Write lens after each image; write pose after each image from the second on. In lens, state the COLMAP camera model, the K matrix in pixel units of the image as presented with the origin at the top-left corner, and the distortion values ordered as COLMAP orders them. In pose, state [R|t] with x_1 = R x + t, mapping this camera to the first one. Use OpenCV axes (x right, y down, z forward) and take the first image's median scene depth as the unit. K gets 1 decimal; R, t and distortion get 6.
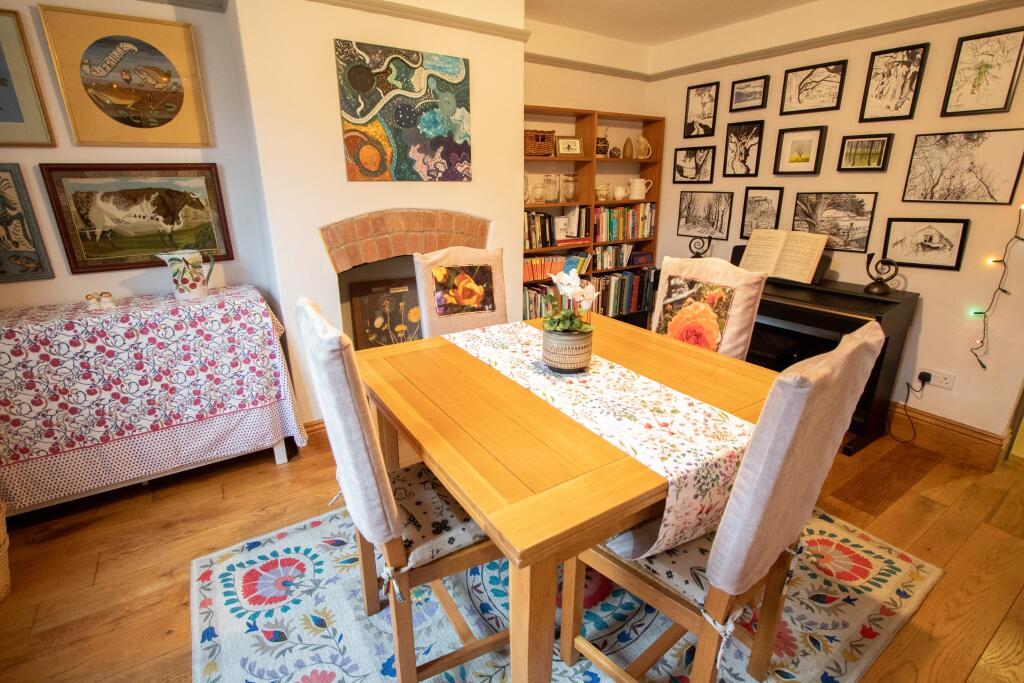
lens RADIAL K [[482.4, 0, 518.4], [0, 482.4, 339.6], [0, 0, 1]] dist [-0.012041, -0.001535]
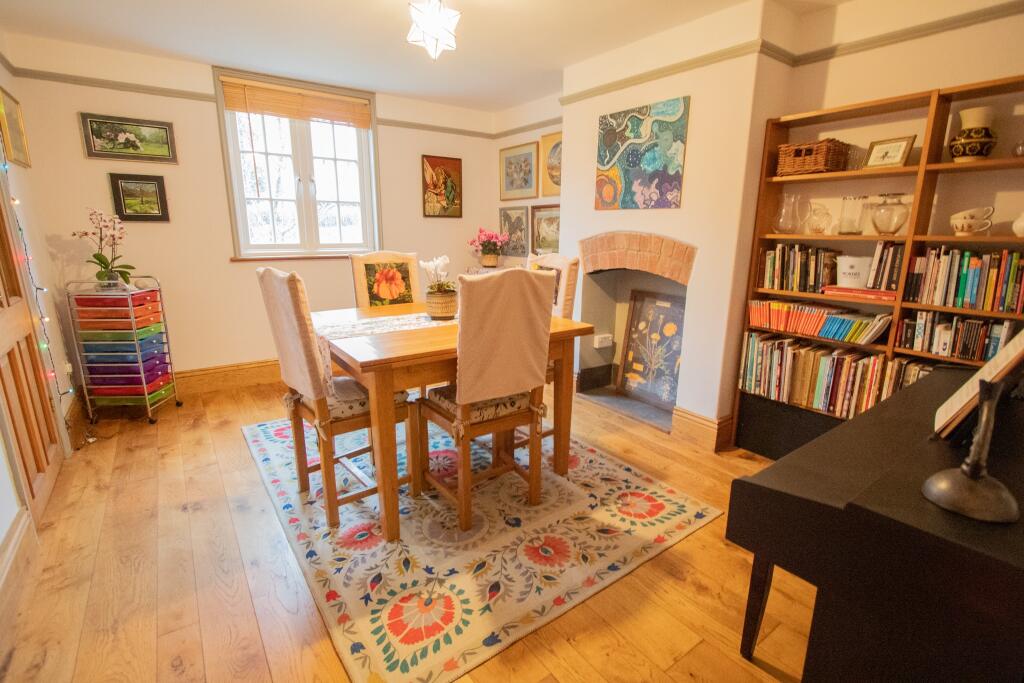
lens RADIAL K [[482.4, 0, 519.4], [0, 482.4, 342.1], [0, 0, 1]] dist [-0.012041, -0.001535]
pose [[0.043599, 0.230279, -0.972147, 1.077600], [-0.321674, 0.924489, 0.204564, -0.178180], [0.945846, 0.303796, 0.114381, 0.707255]]
